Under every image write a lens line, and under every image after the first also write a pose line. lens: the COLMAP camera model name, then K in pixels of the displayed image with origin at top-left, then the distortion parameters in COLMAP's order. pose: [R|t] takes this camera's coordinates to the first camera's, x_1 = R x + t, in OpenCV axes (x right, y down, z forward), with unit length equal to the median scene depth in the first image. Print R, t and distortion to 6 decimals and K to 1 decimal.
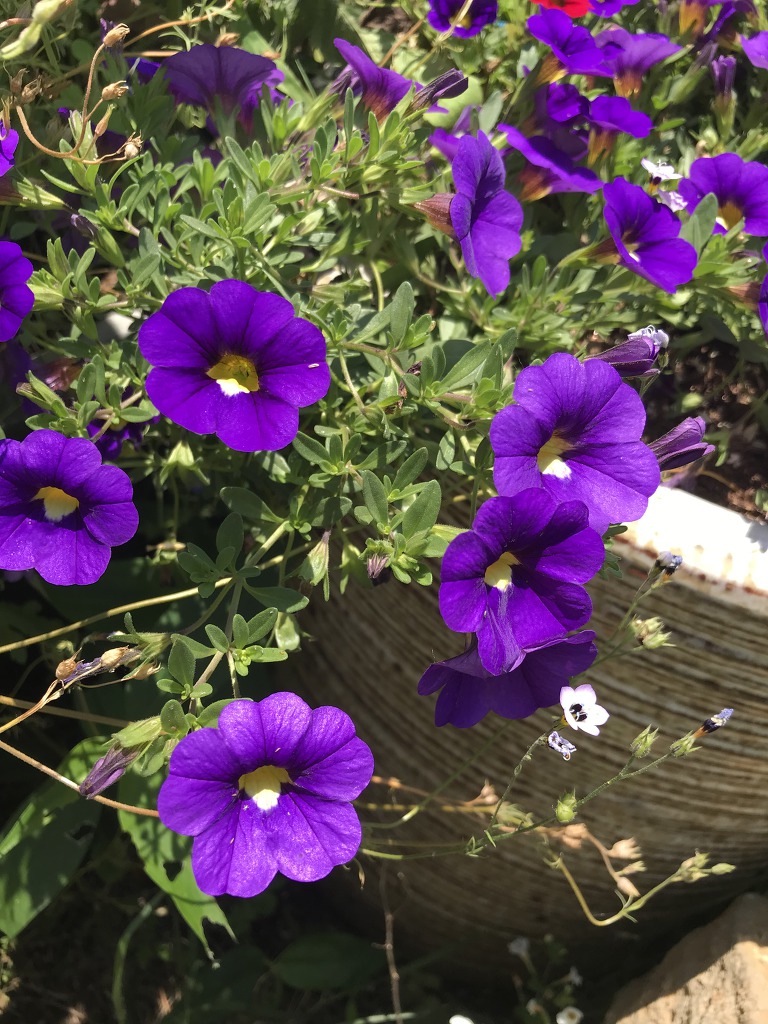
lens RADIAL K [[877.0, 0, 401.2], [0, 877.0, 467.1], [0, 0, 1]] dist [0.029776, -0.015431]
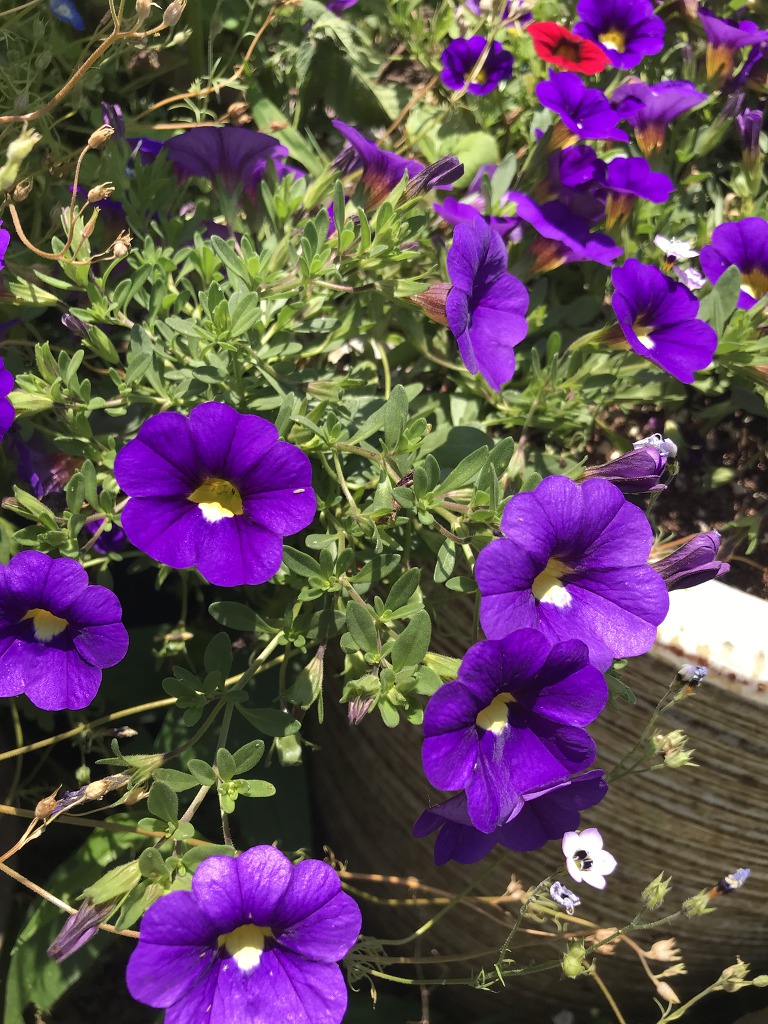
lens RADIAL K [[877.0, 0, 403.4], [0, 877.0, 470.5], [0, 0, 1]] dist [0.029776, -0.015431]
pose [[0.998063, -0.017817, -0.059599, 0.054068], [0.017182, 0.999790, -0.011146, -0.089421], [0.059785, 0.010101, 0.998160, 0.044972]]
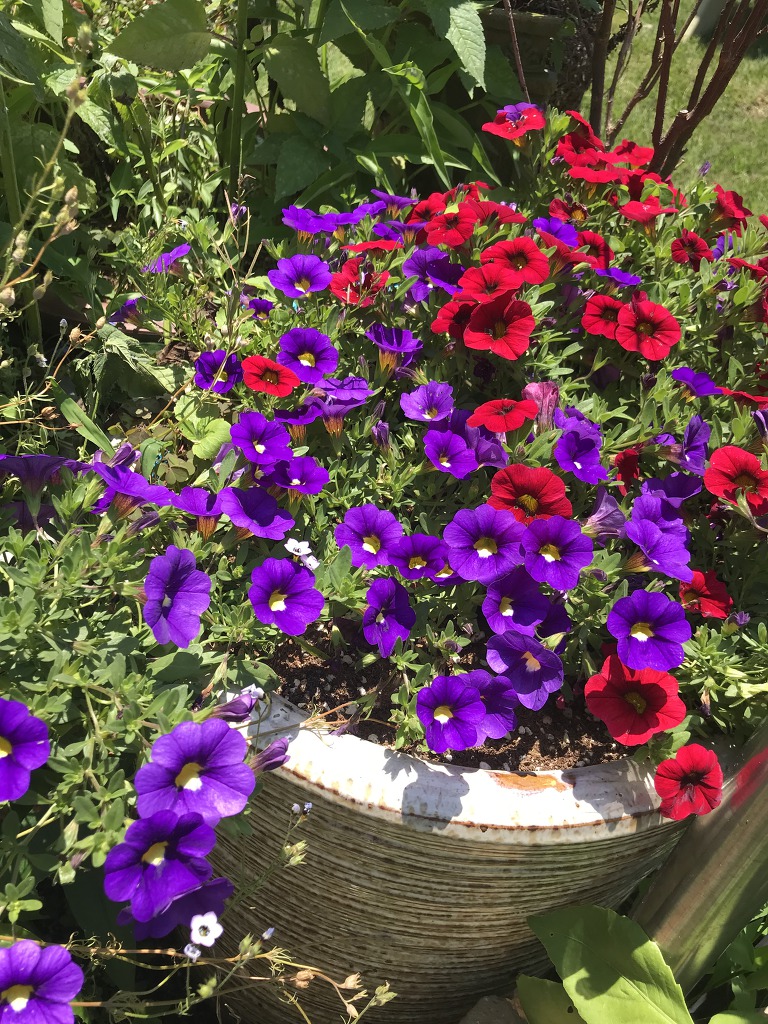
lens RADIAL K [[877.0, 0, 407.6], [0, 877.0, 468.1], [0, 0, 1]] dist [0.029776, -0.015431]
pose [[0.996658, -0.059871, 0.055571, 0.390488], [0.063649, 0.995591, -0.068904, -0.340000], [-0.051201, 0.072210, 0.996074, -0.570423]]
